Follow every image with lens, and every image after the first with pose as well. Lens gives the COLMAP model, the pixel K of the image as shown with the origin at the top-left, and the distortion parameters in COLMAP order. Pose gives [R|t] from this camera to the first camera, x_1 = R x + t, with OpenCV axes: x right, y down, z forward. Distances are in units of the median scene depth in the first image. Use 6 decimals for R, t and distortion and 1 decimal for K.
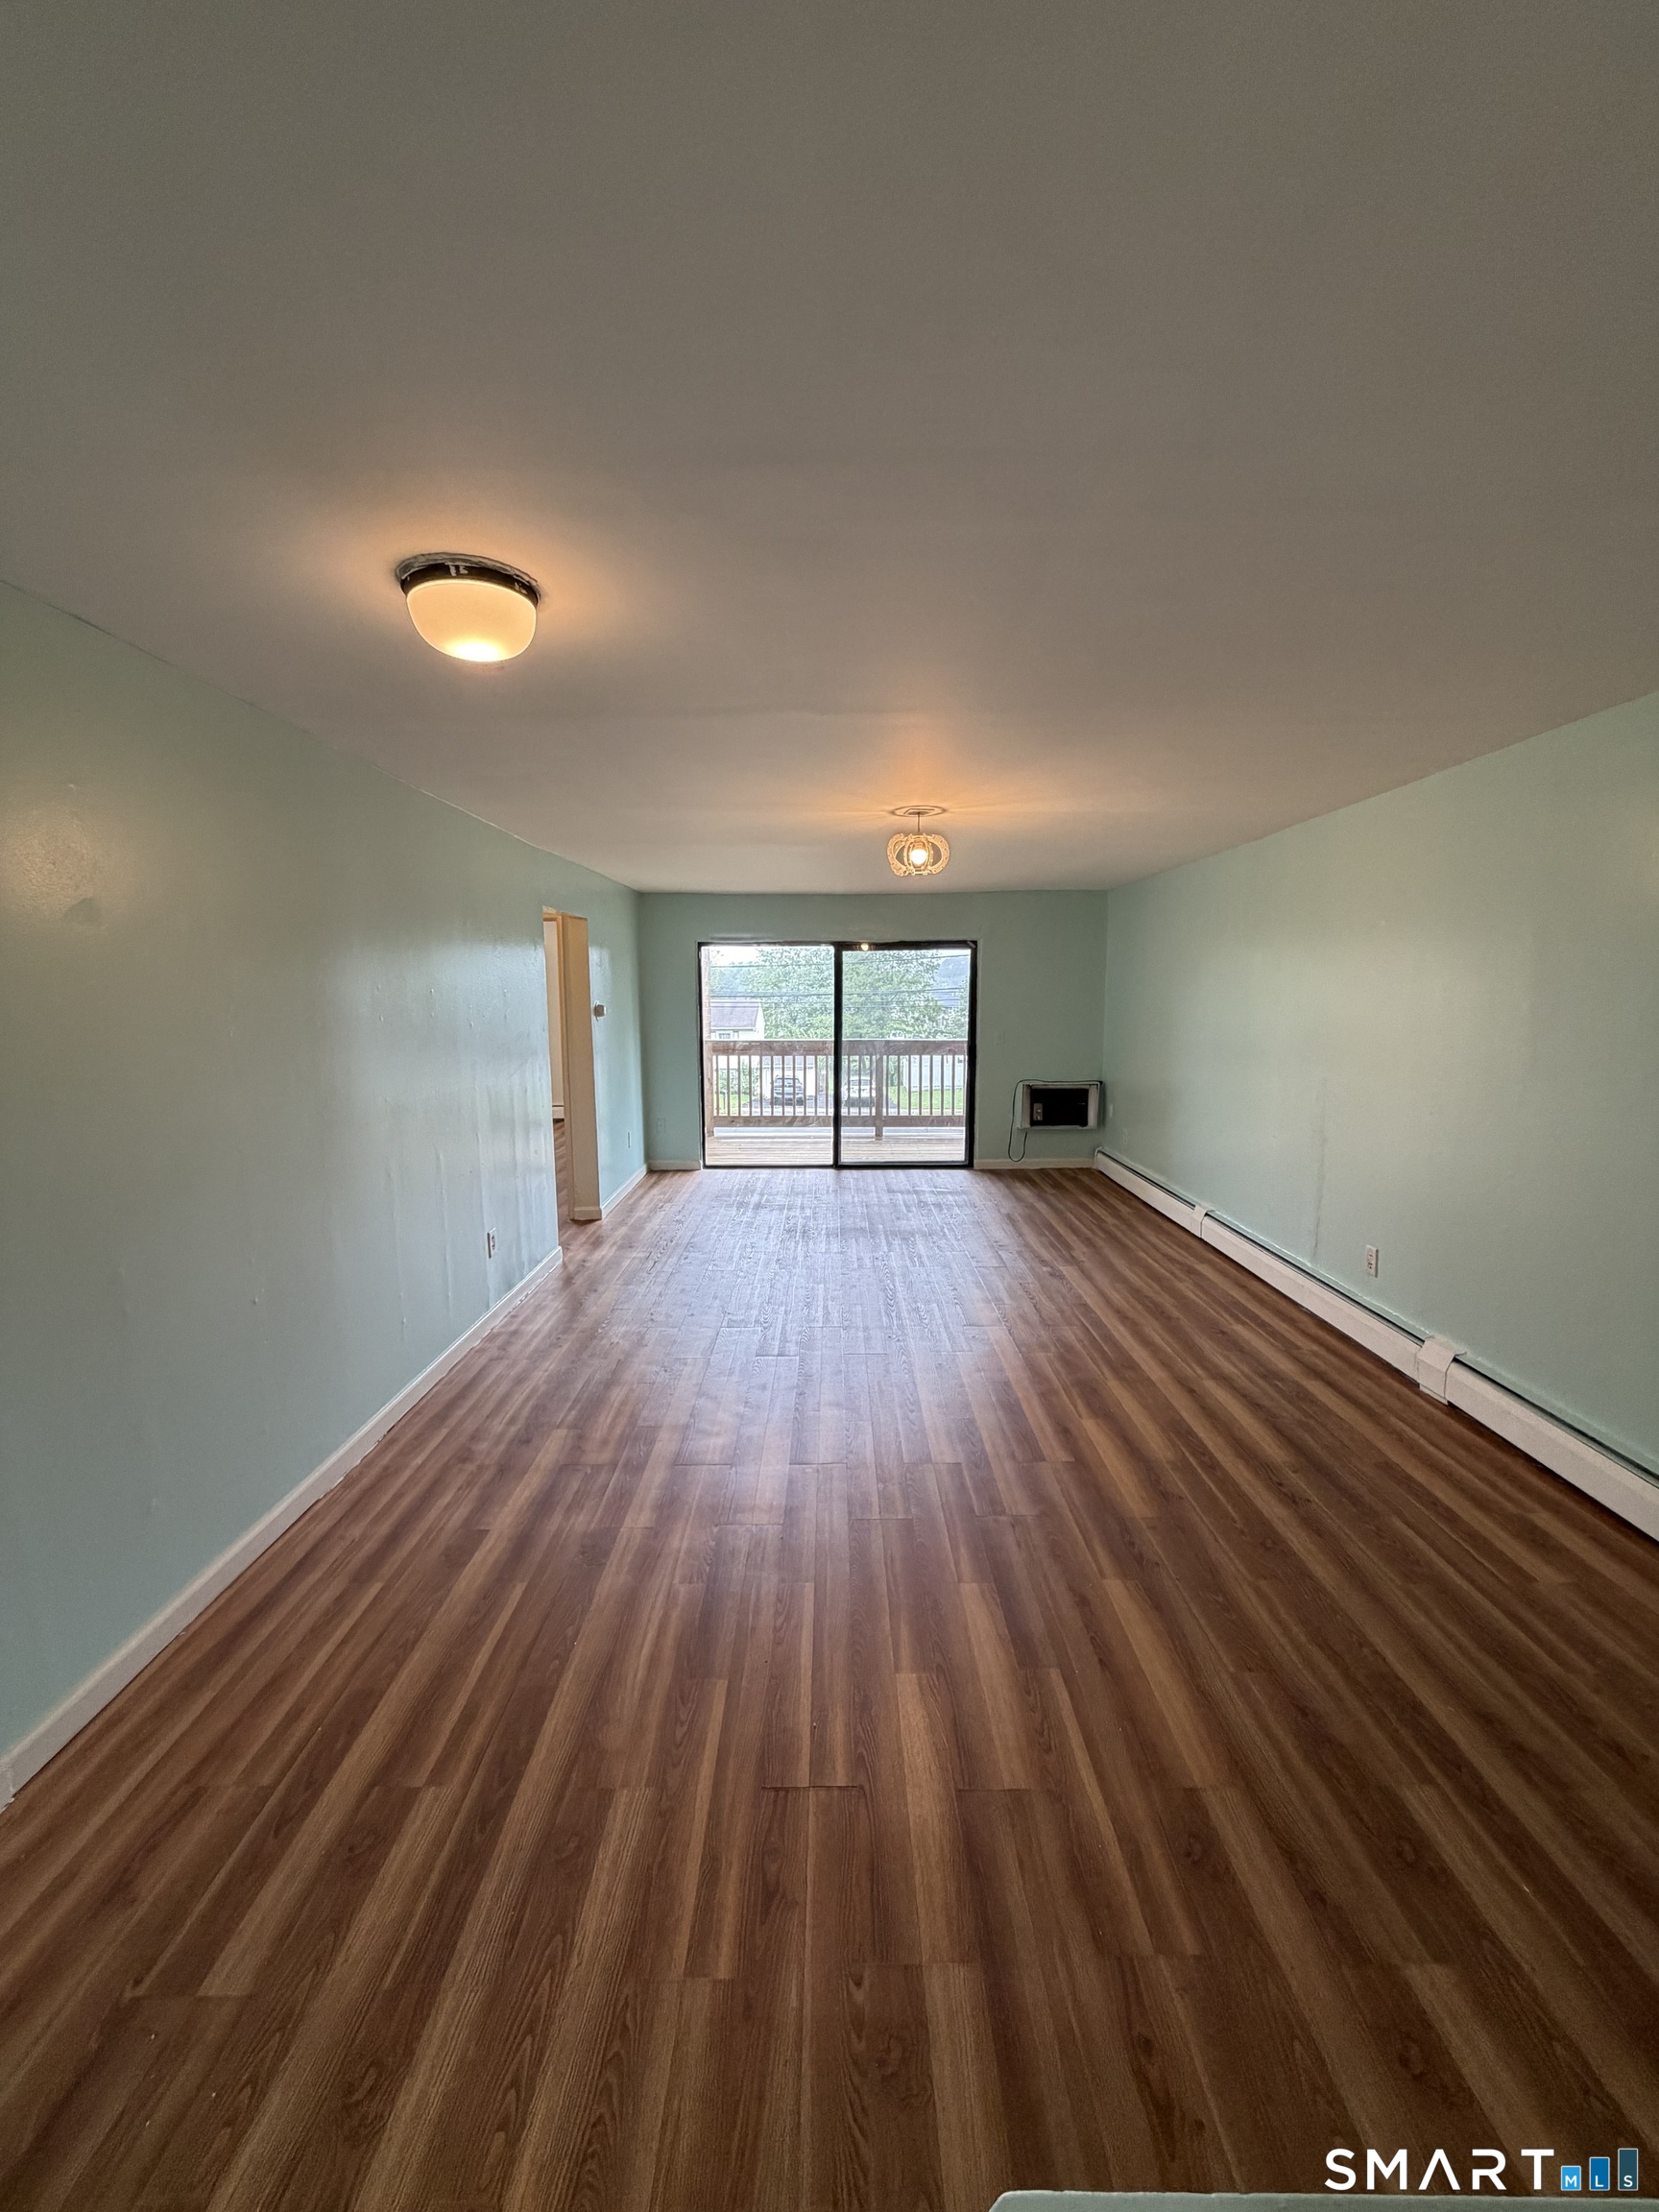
lens RADIAL K [[896.9, 0, 838.8], [0, 896.9, 1085.4], [0, 0, 1]] dist [-0.001568, -0.000274]
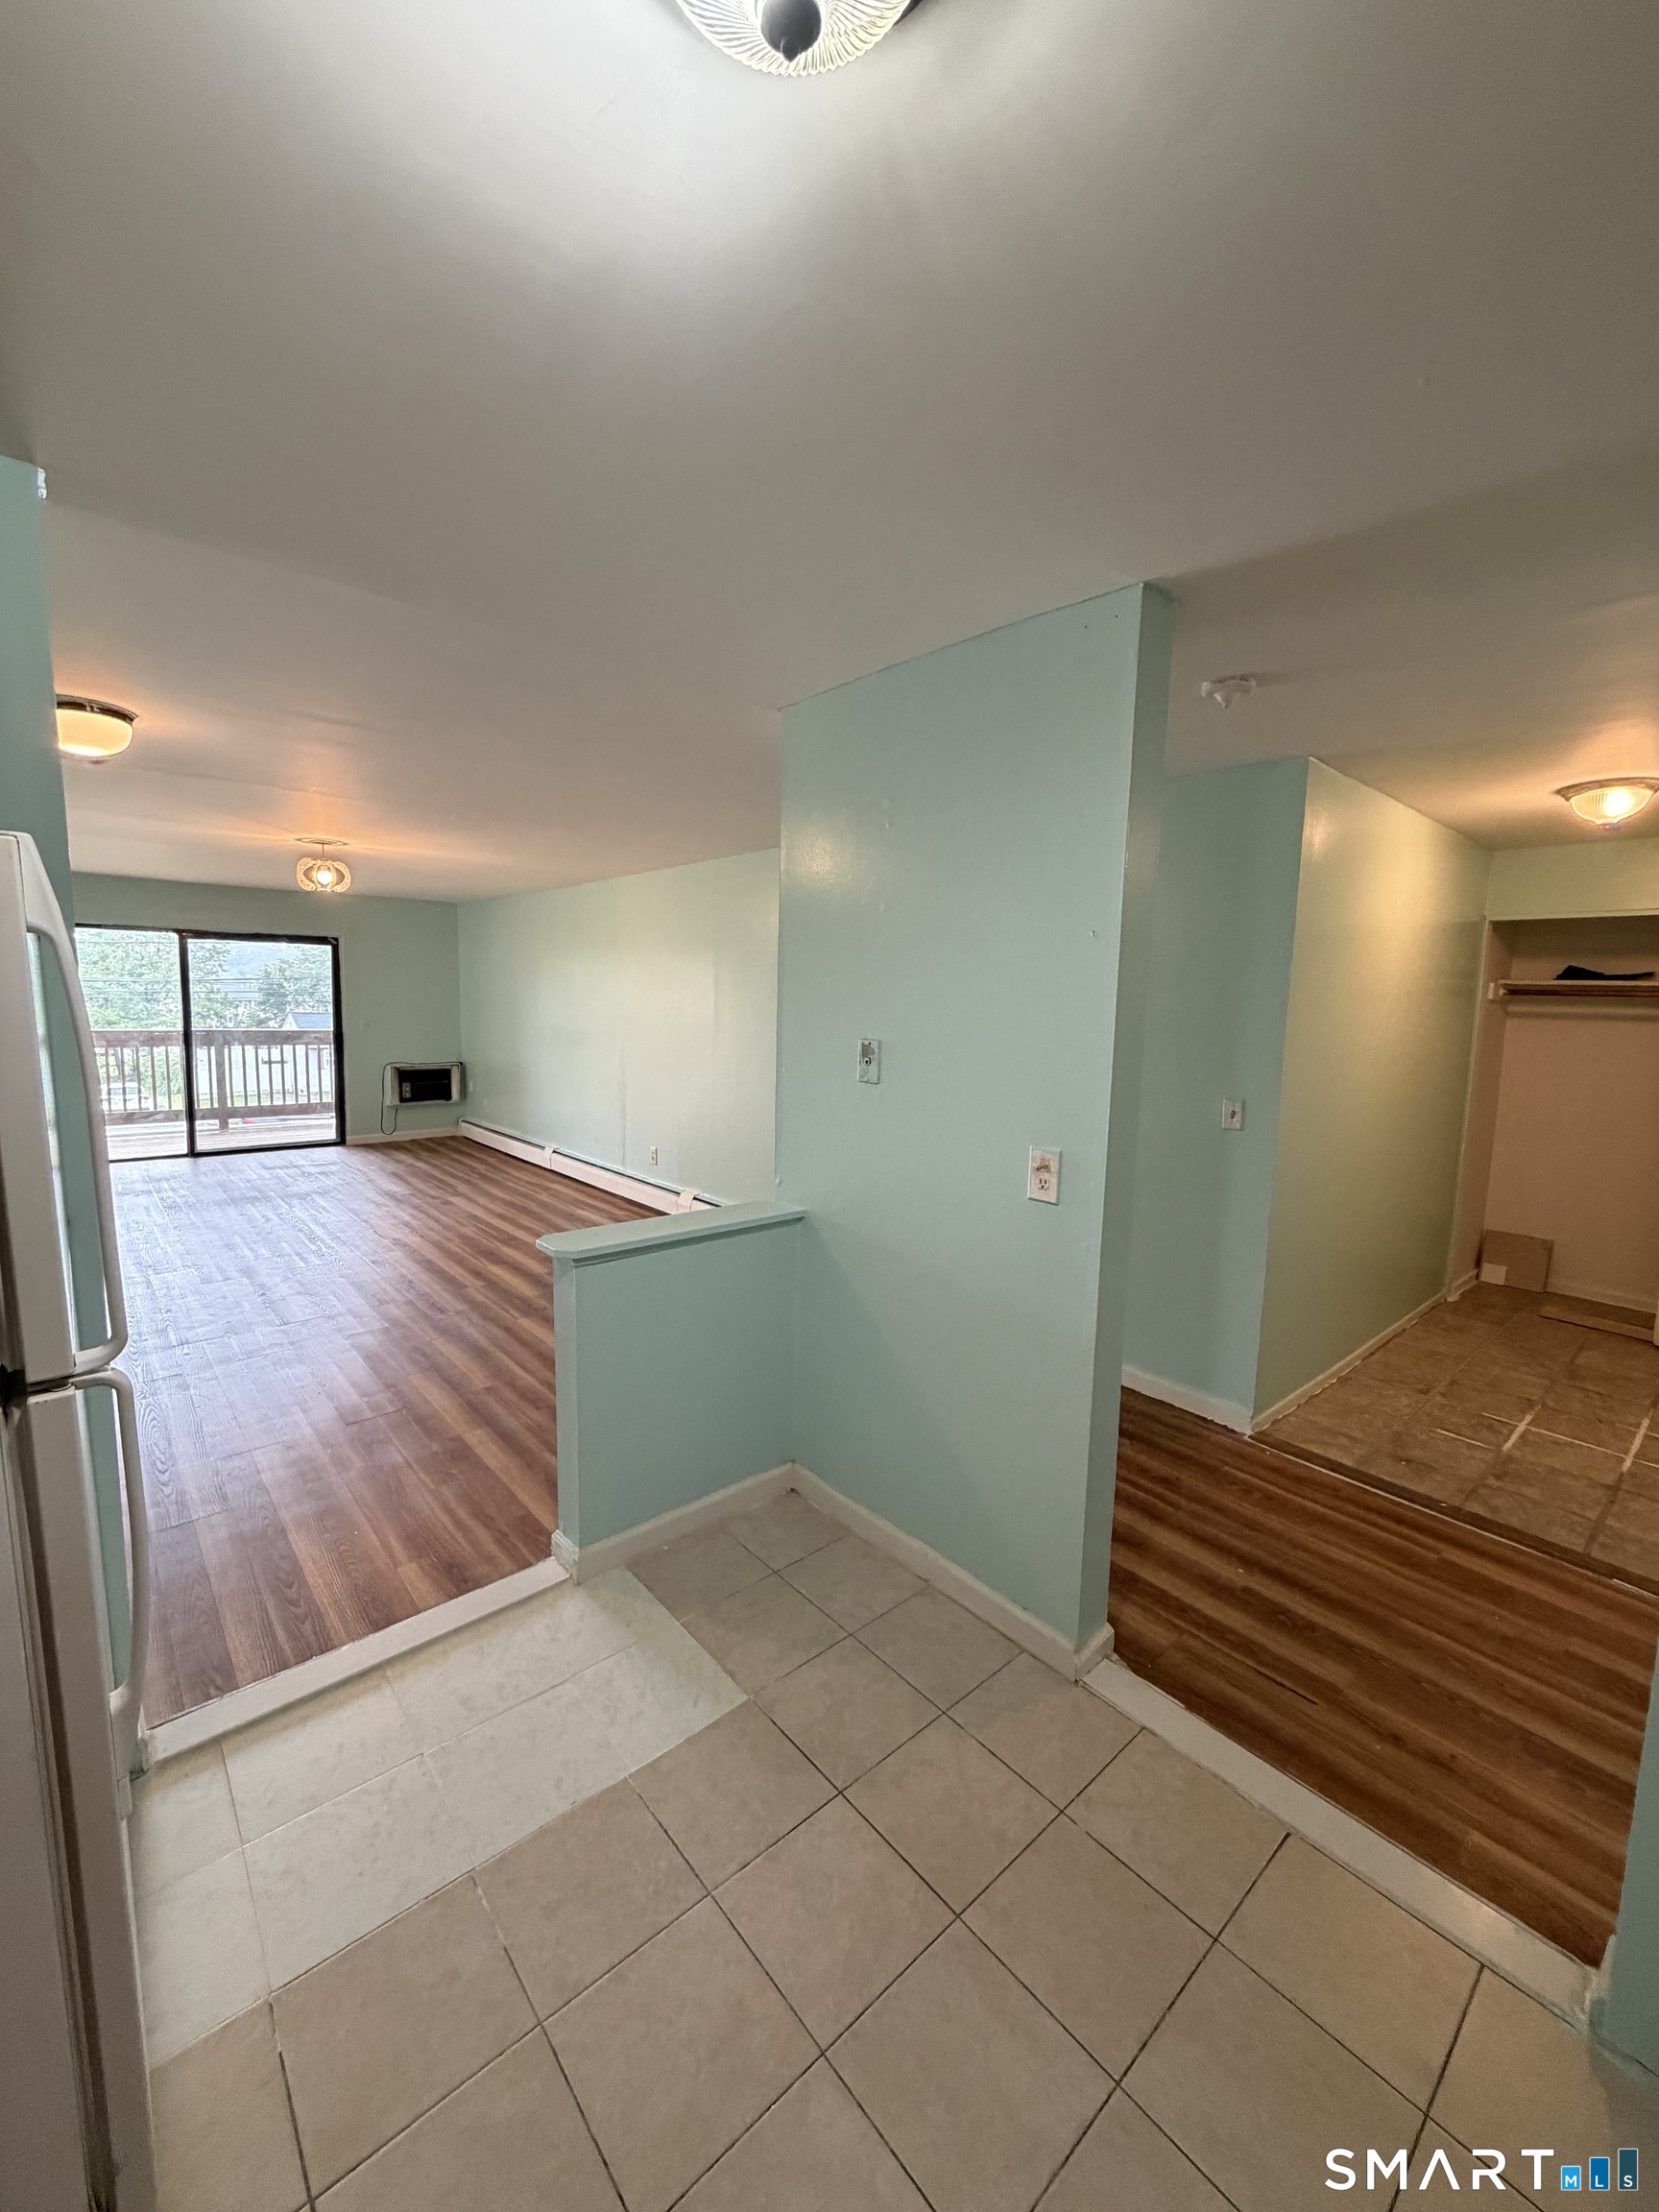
lens RADIAL K [[896.9, 0, 831.6], [0, 896.9, 1101.4], [0, 0, 1]] dist [-0.001568, -0.000274]
pose [[0.759383, -0.052150, 0.648551, -0.119198], [0.039537, 0.998639, 0.034008, 0.027469], [-0.649442, -0.000183, 0.760411, -0.250639]]
